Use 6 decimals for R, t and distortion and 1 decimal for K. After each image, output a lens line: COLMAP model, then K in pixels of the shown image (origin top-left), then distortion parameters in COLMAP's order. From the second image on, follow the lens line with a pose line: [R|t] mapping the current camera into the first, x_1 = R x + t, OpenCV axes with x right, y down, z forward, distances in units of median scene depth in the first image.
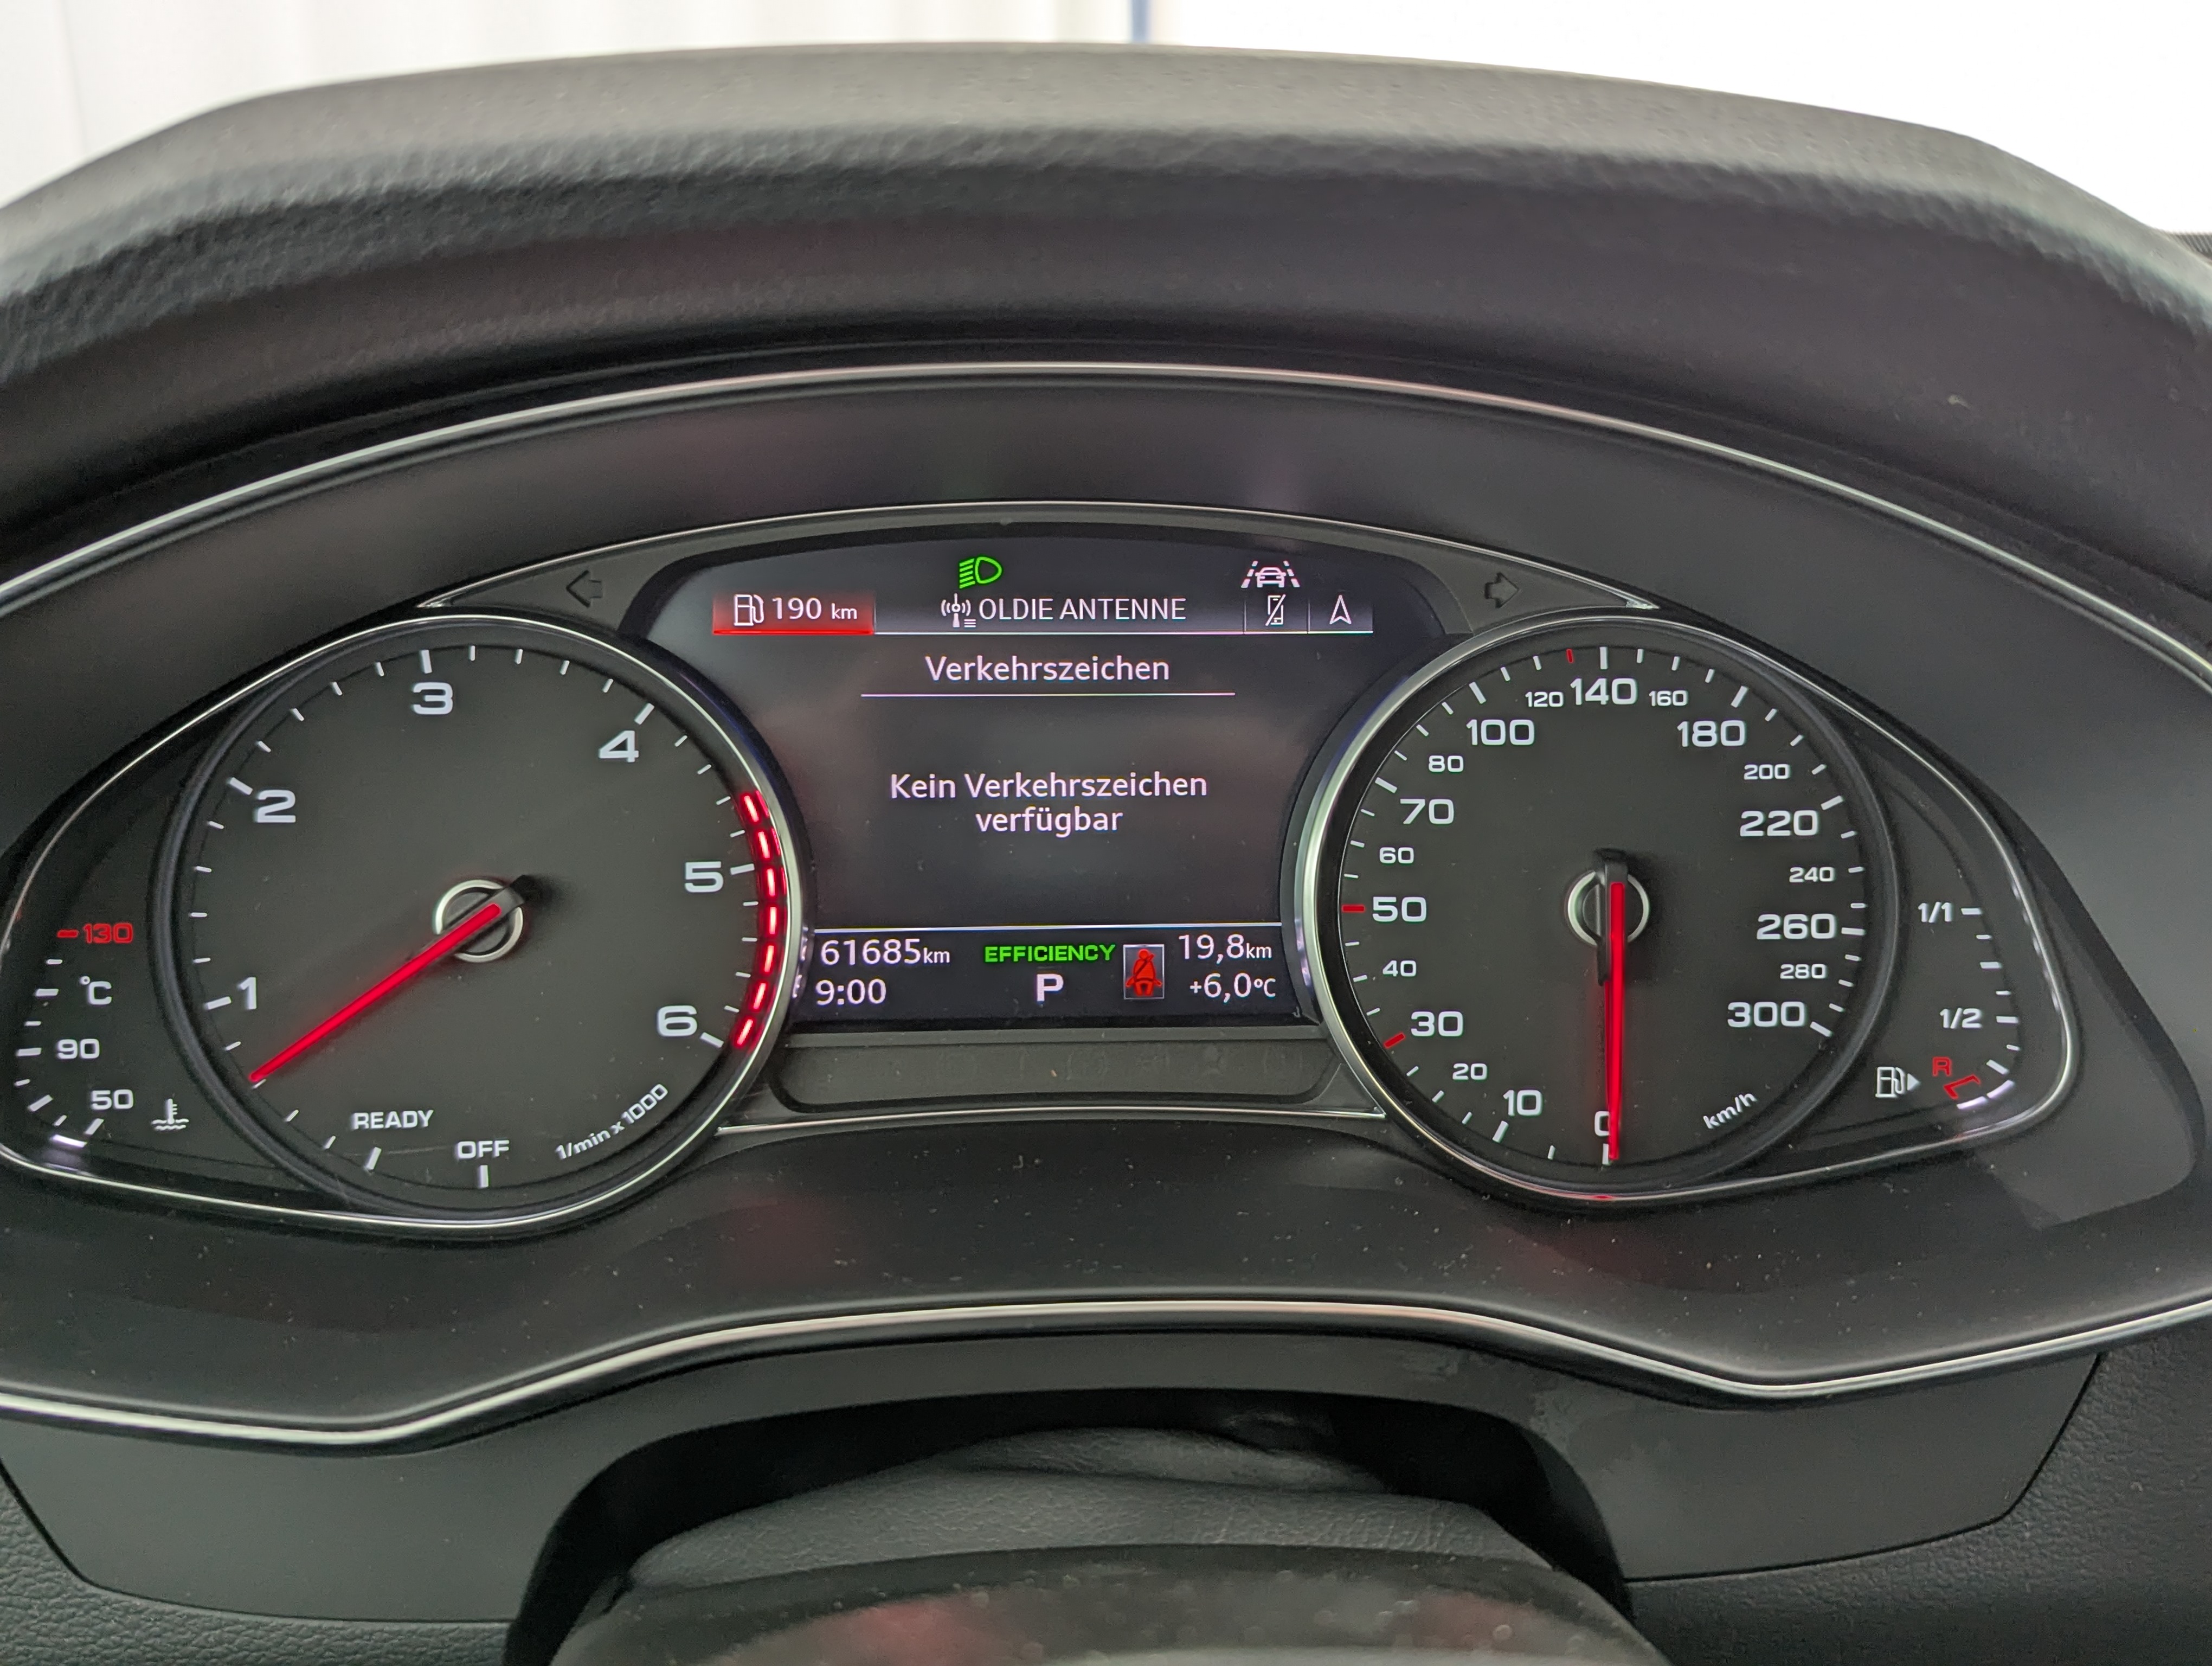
lens RADIAL K [[2007.6, 0, 1119.4], [0, 2007.6, 827.0], [0, 0, 1]] dist [0.058053, -0.057965]
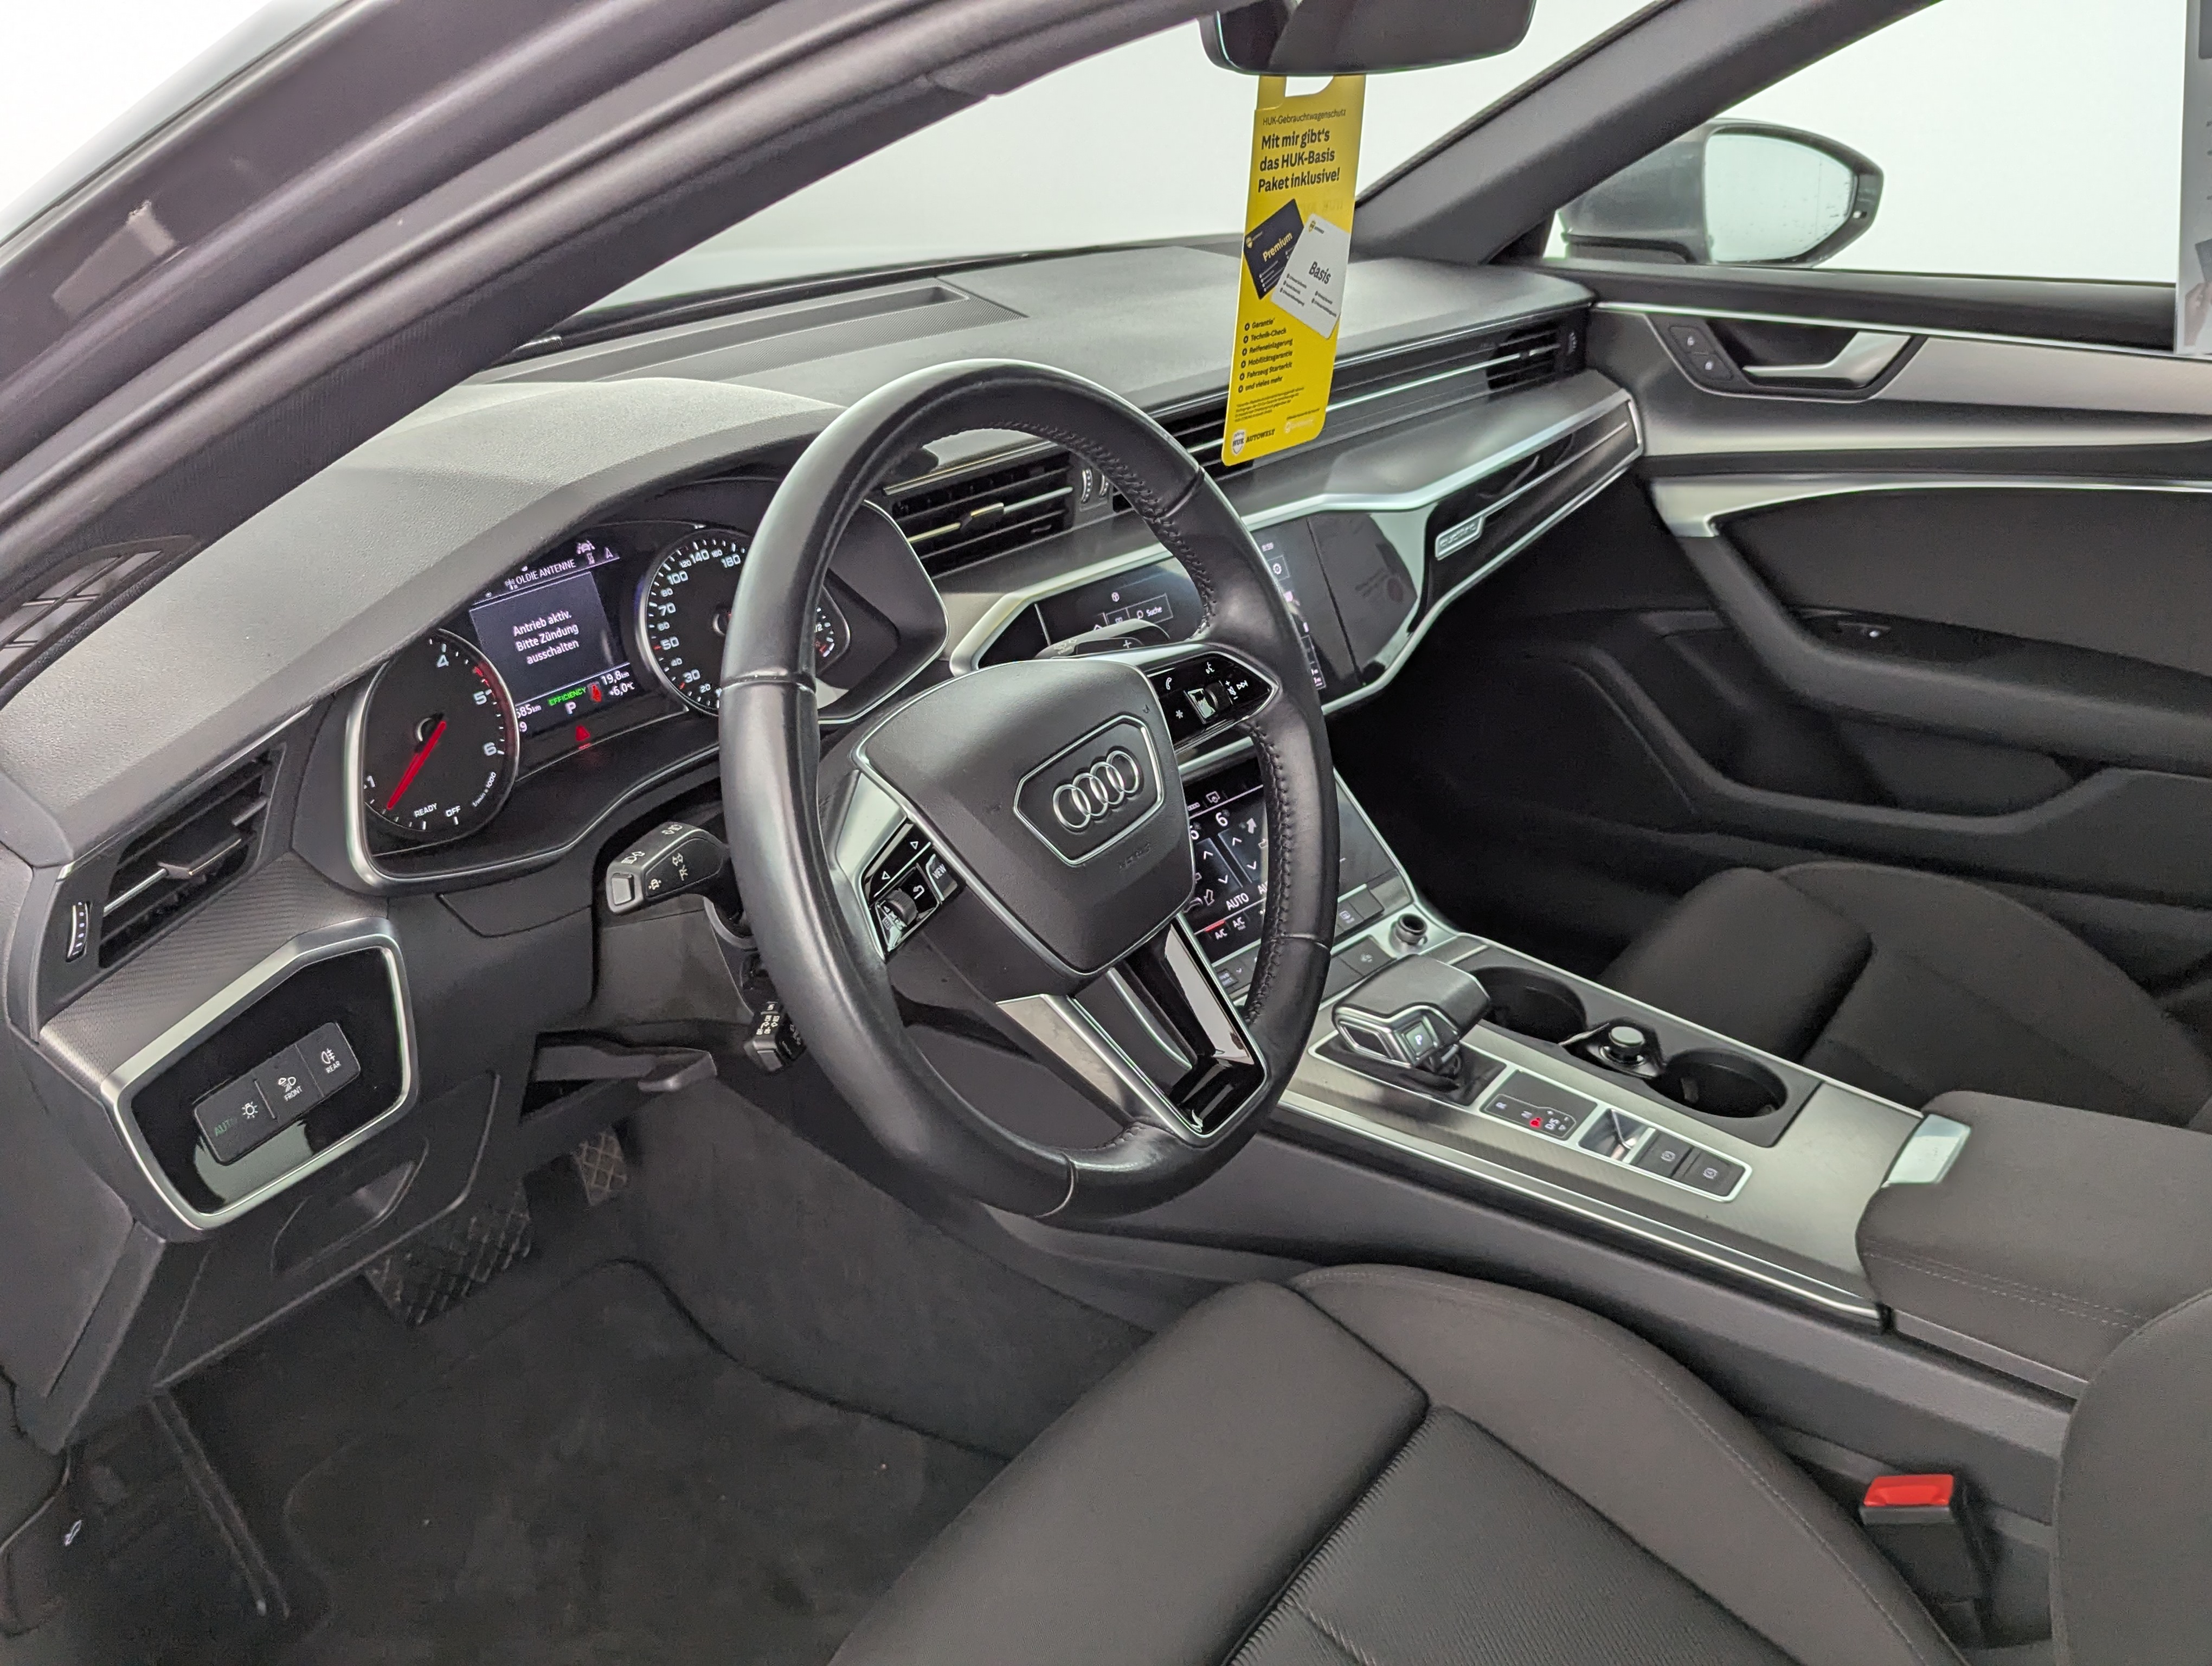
lens RADIAL K [[2007.6, 0, 1111.2], [0, 2007.6, 854.4], [0, 0, 1]] dist [0.058053, -0.057965]
pose [[0.636771, -0.351216, 0.686419, -1.622755], [0.293930, 0.933582, 0.205010, -0.088229], [-0.712831, 0.071215, 0.697711, -1.551589]]
